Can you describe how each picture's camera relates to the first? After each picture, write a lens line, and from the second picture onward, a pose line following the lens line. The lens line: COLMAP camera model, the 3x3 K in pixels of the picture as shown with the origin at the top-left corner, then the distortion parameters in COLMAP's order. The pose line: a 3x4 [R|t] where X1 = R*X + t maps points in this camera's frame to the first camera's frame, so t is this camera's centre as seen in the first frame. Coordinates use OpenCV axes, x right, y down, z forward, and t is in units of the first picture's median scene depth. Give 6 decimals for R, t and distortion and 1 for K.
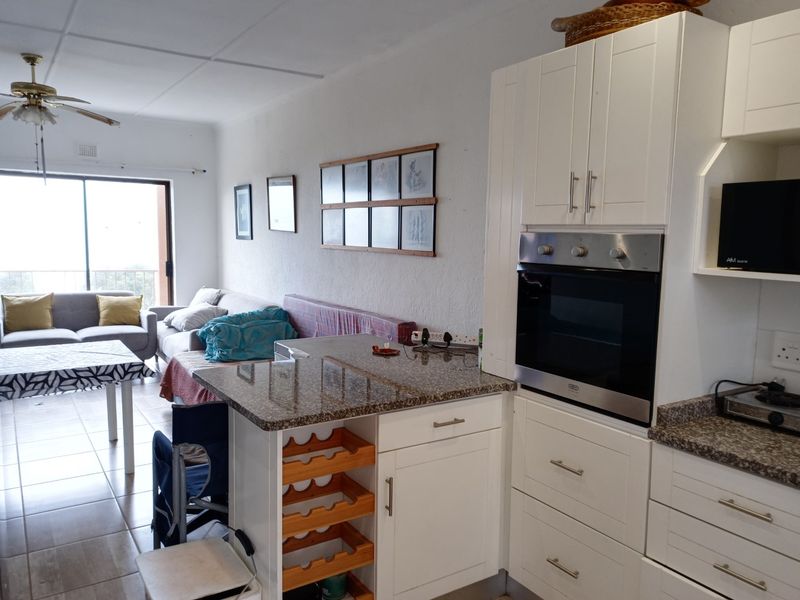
lens RADIAL K [[606.1, 0, 400.0], [0, 606.1, 300.0], [0, 0, 1]] dist [0.040221, -0.009533]
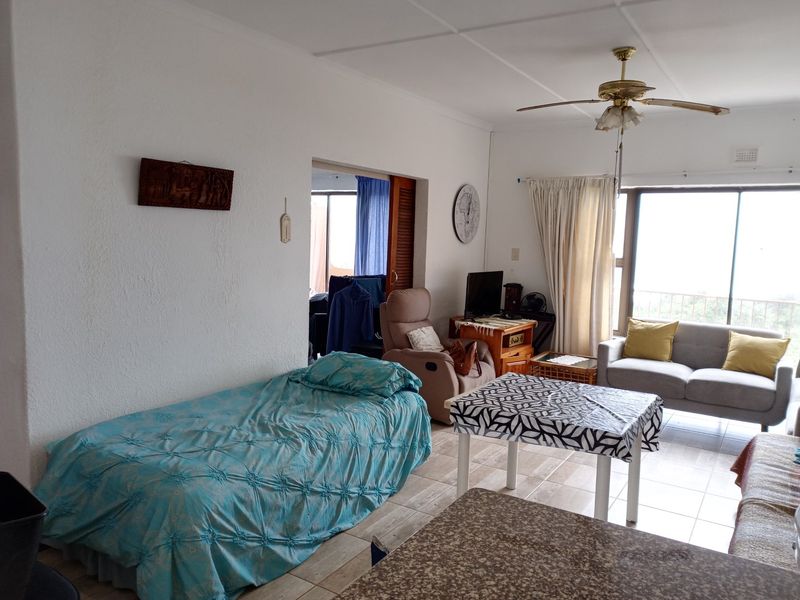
lens RADIAL K [[606.1, 0, 400.0], [0, 606.1, 300.0], [0, 0, 1]] dist [0.040221, -0.009533]
pose [[0.426654, 0.091752, -0.899749, 0.077727], [-0.125187, 0.991256, 0.041721, -0.043647], [0.895709, 0.094836, 0.434409, 0.380784]]
